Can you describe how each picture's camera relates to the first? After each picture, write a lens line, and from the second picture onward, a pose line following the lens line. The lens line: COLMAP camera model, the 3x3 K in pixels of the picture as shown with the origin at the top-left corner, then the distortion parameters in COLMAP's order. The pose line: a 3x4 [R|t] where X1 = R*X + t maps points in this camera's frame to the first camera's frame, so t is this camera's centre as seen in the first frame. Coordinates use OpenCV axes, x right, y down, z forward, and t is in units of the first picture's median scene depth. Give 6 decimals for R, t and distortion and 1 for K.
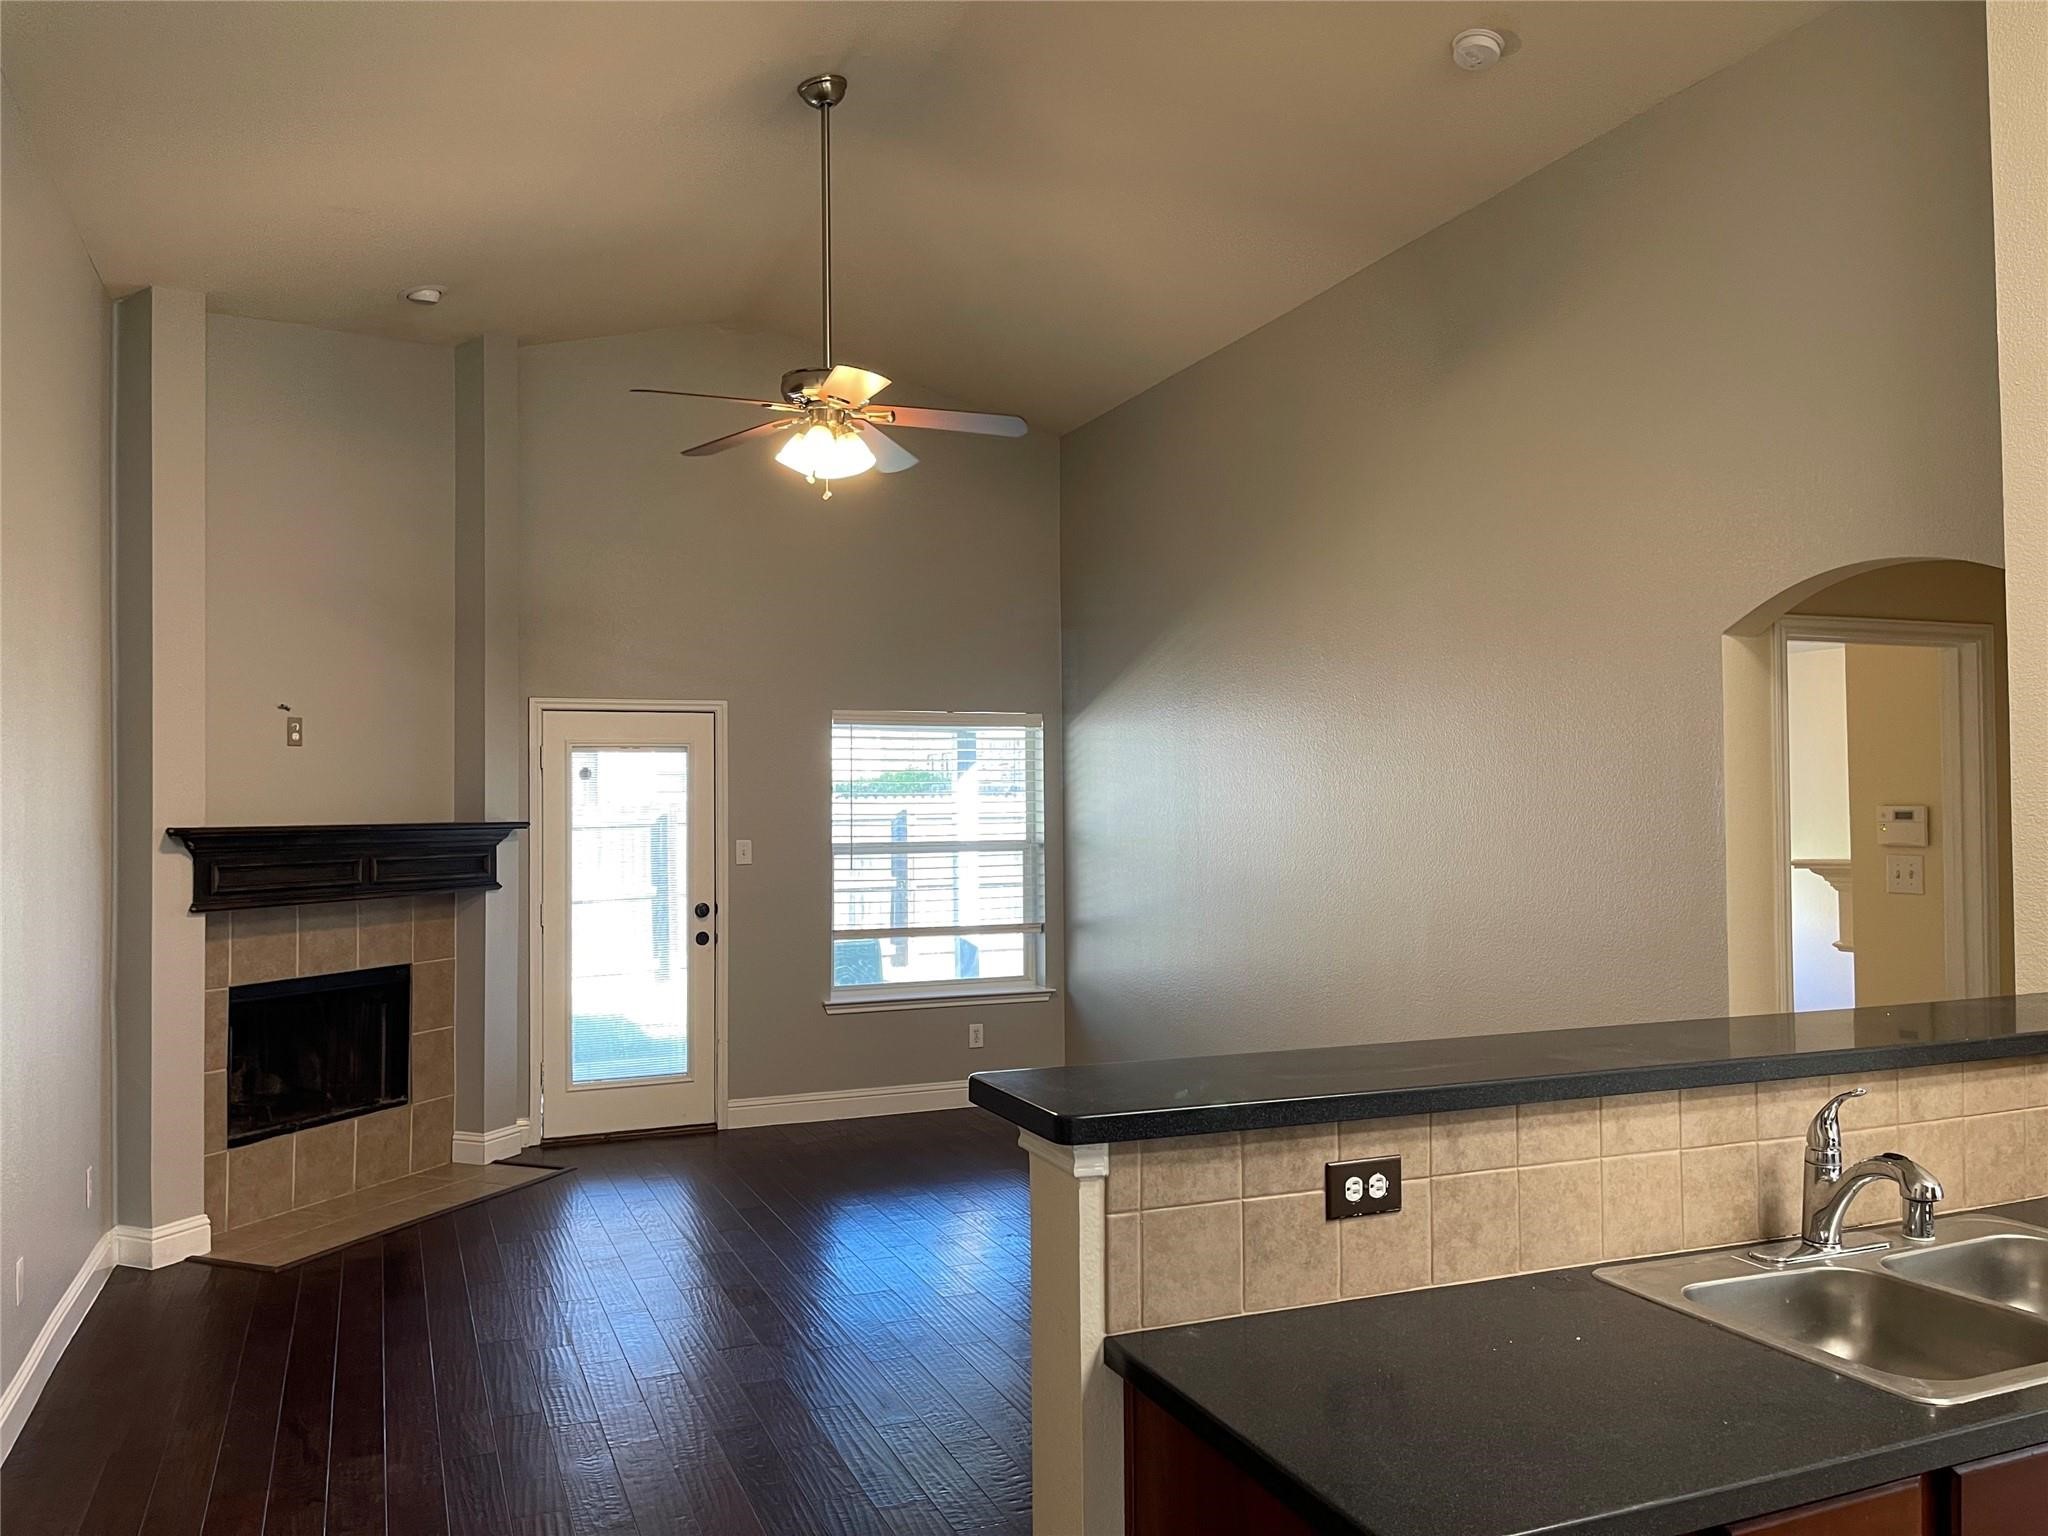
lens RADIAL K [[1528.7, 0, 1031.0], [0, 1528.7, 765.4], [0, 0, 1]] dist [0.031662, -0.024573]
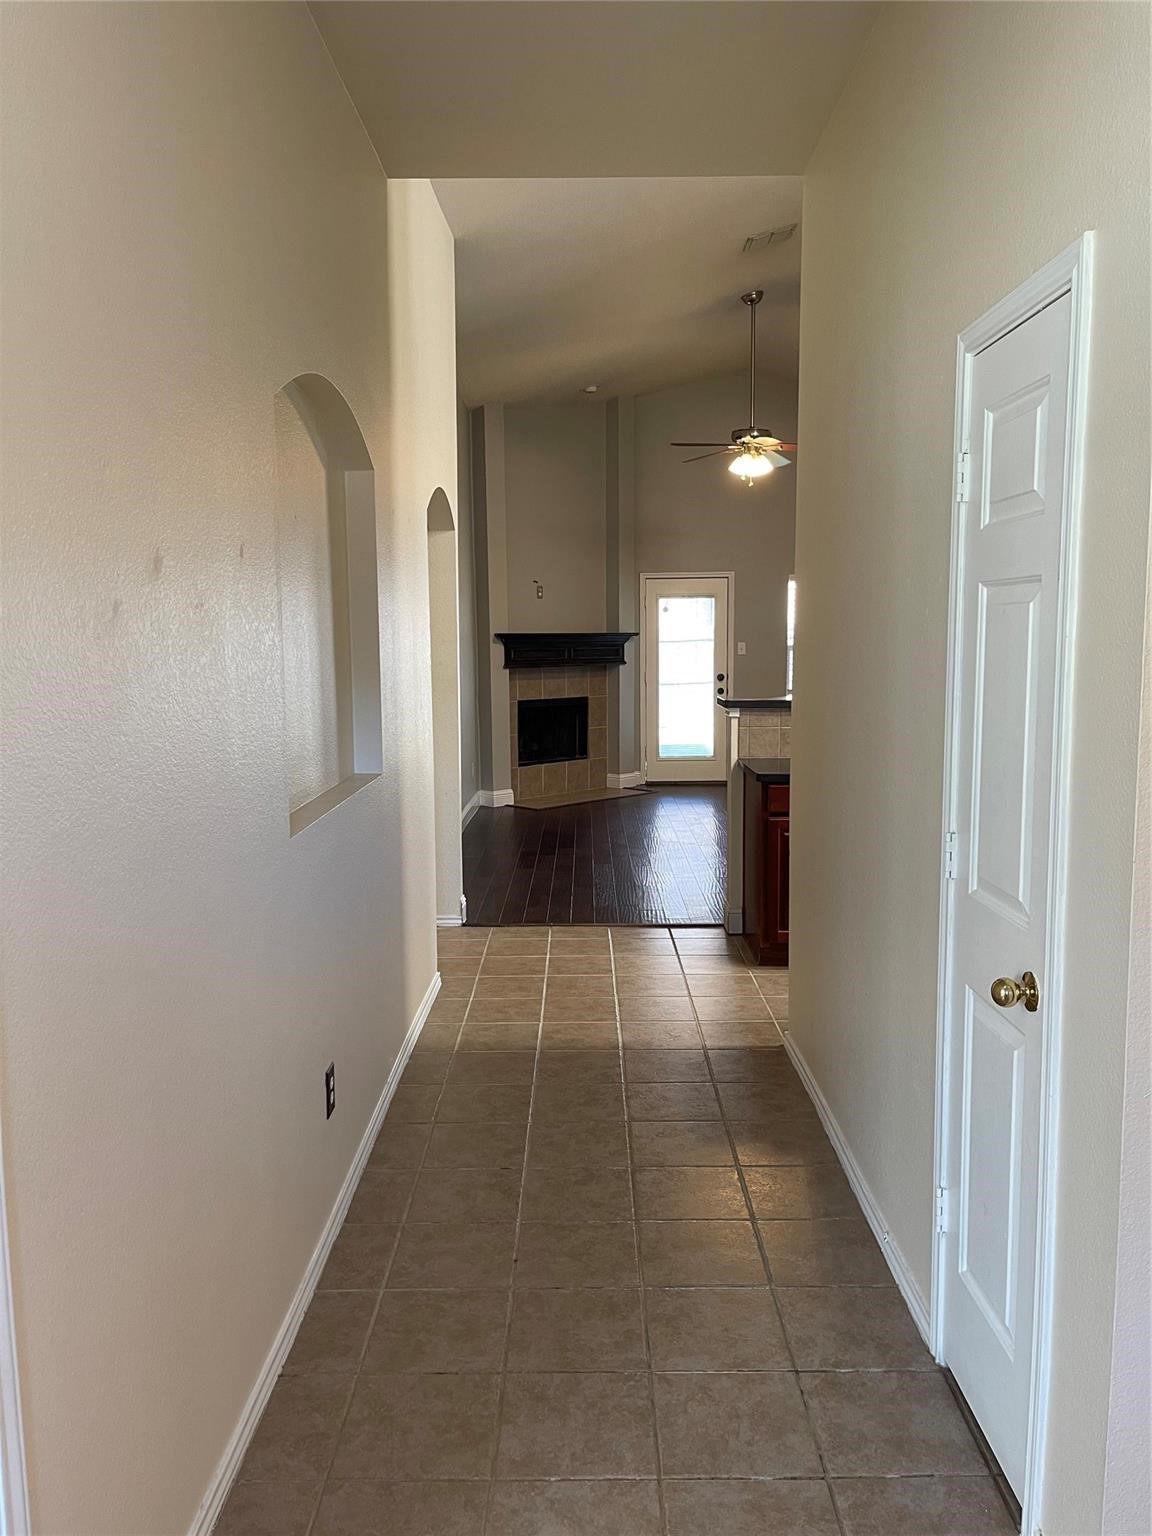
lens RADIAL K [[1146.5, 0, 578.4], [0, 1146.5, 769.7], [0, 0, 1]] dist [0.031662, -0.024573]
pose [[0.918370, 0.047662, -0.392842, 0.252129], [0.010445, 0.989455, 0.144465, -0.006539], [0.395585, -0.136775, 0.908188, -0.552861]]
